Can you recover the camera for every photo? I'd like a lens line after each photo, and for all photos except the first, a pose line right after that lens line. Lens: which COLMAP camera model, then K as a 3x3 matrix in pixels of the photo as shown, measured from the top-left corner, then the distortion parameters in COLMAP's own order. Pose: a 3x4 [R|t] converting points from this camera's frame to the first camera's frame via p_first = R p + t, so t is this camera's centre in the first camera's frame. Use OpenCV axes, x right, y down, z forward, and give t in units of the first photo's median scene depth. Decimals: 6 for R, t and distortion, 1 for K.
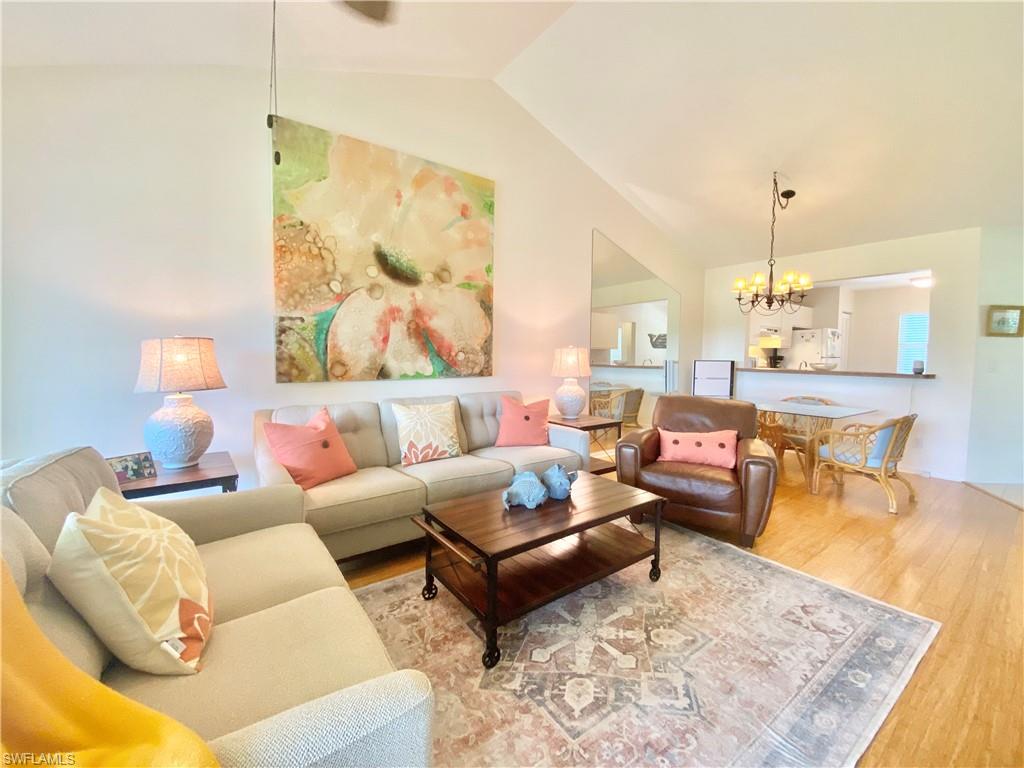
lens RADIAL K [[414.3, 0, 512.0], [0, 414.3, 384.0], [0, 0, 1]] dist [0.031304, -0.025465]
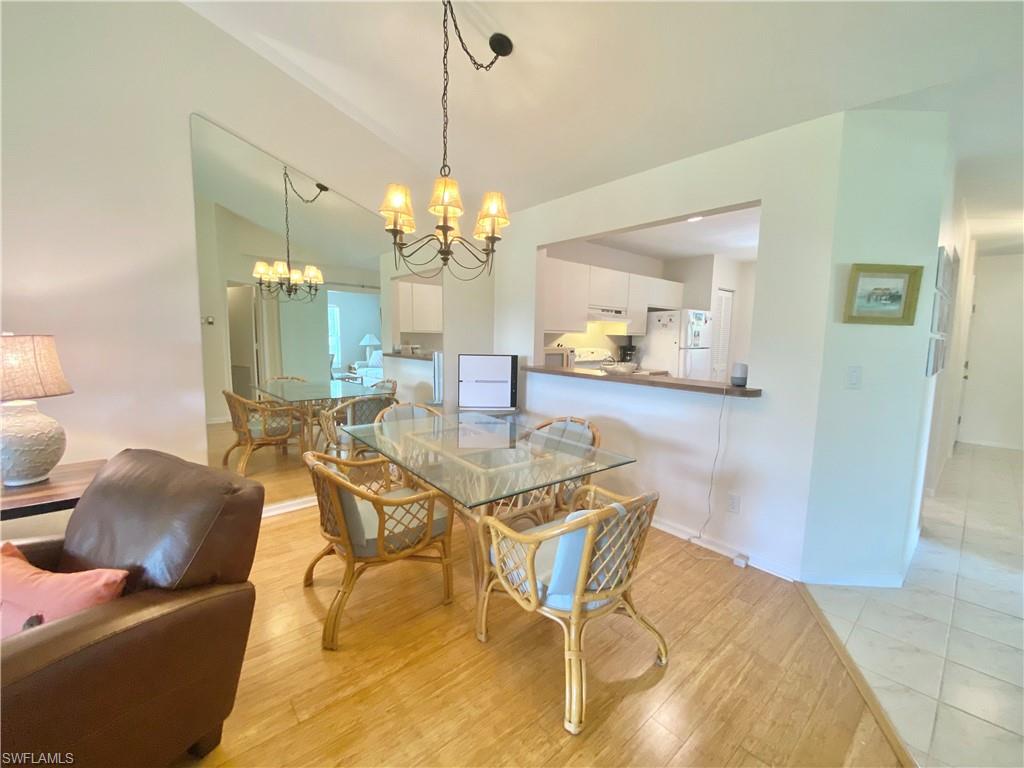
lens RADIAL K [[414.3, 0, 512.0], [0, 414.3, 384.0], [0, 0, 1]] dist [0.031304, -0.025465]
pose [[0.997035, 0.003489, 0.076875, 0.745857], [-0.007205, 0.998816, 0.048121, -0.065954], [-0.076616, -0.048532, 0.995879, 0.538258]]
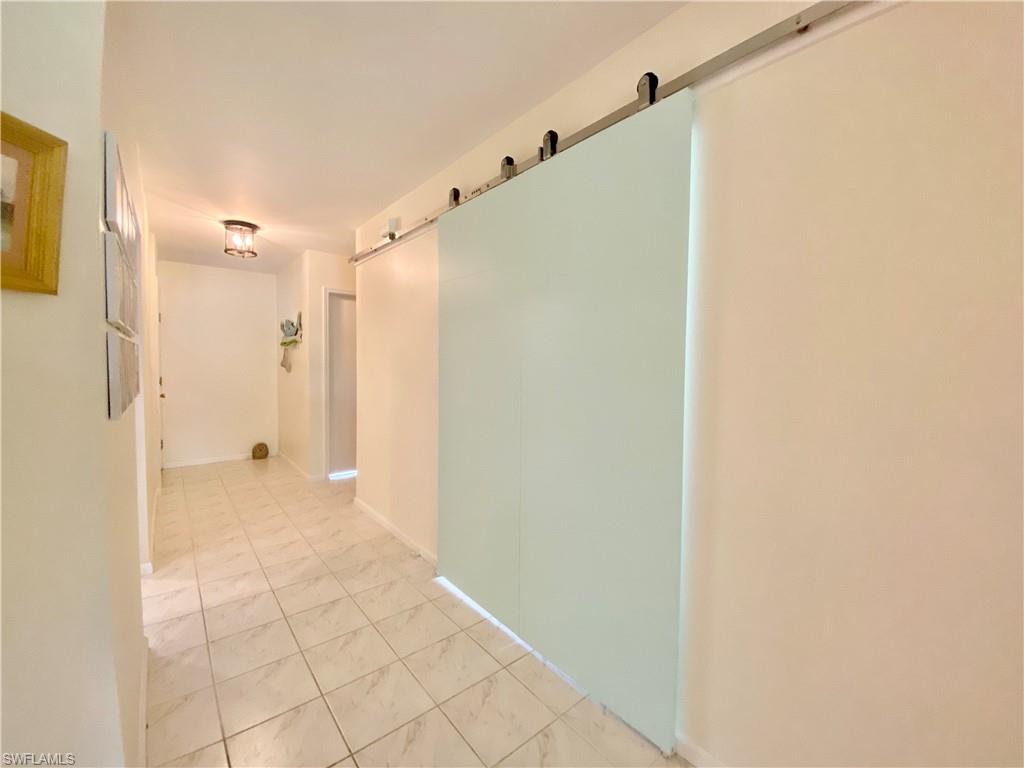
lens RADIAL K [[414.3, 0, 512.0], [0, 414.3, 384.0], [0, 0, 1]] dist [0.031304, -0.025465]
pose [[-0.046521, -0.046895, 0.997816, 1.110018], [0.044008, 0.997831, 0.048948, -0.079811], [-0.997947, 0.046189, -0.044357, 0.844839]]
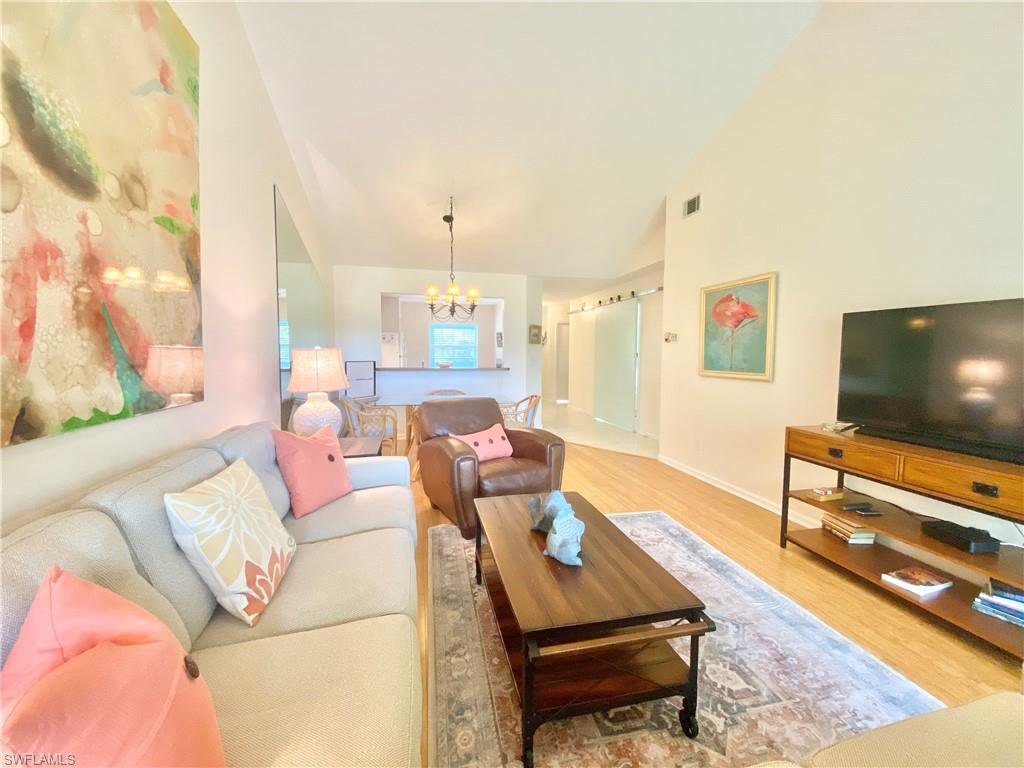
lens RADIAL K [[414.3, 0, 512.0], [0, 414.3, 384.0], [0, 0, 1]] dist [0.031304, -0.025465]
pose [[0.402653, -0.071645, 0.912545, -0.429964], [0.060808, 0.996824, 0.051431, -0.049003], [-0.913331, 0.034781, 0.405730, 0.445320]]
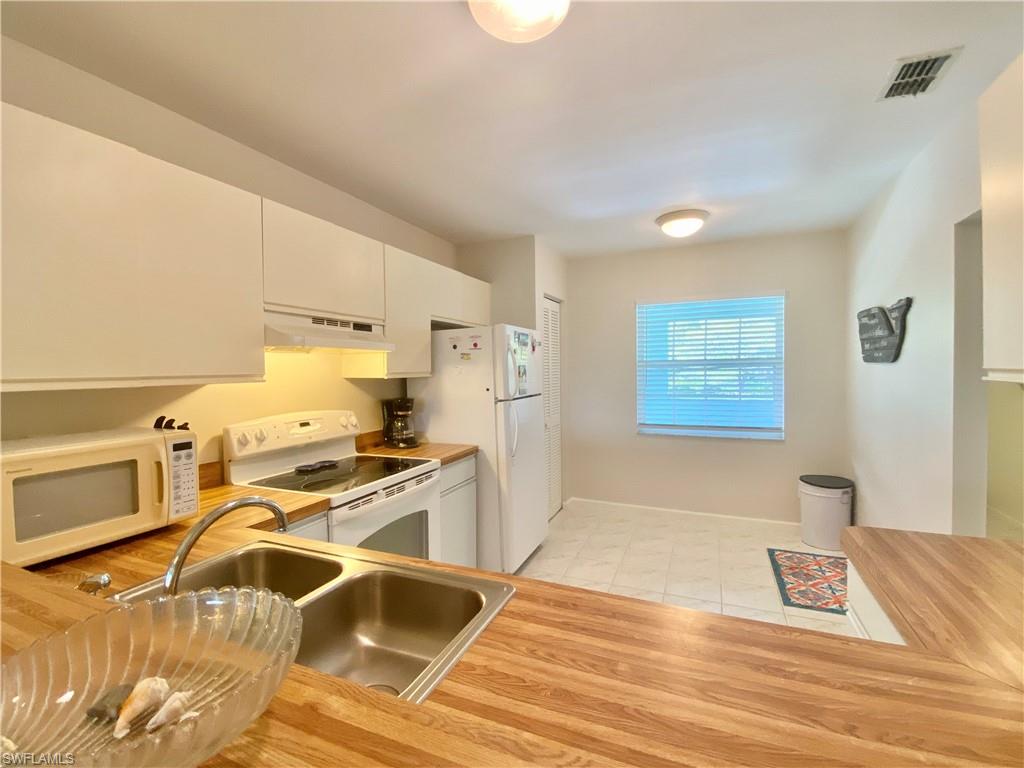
lens RADIAL K [[454.2, 0, 512.0], [0, 454.2, 384.0], [0, 0, 1]] dist [0.000157, -0.000002]
pose [[0.865586, -0.035178, 0.499523, 1.060927], [0.056431, 0.998028, -0.027501, -0.128673], [-0.497571, 0.051993, 0.865864, 1.228333]]
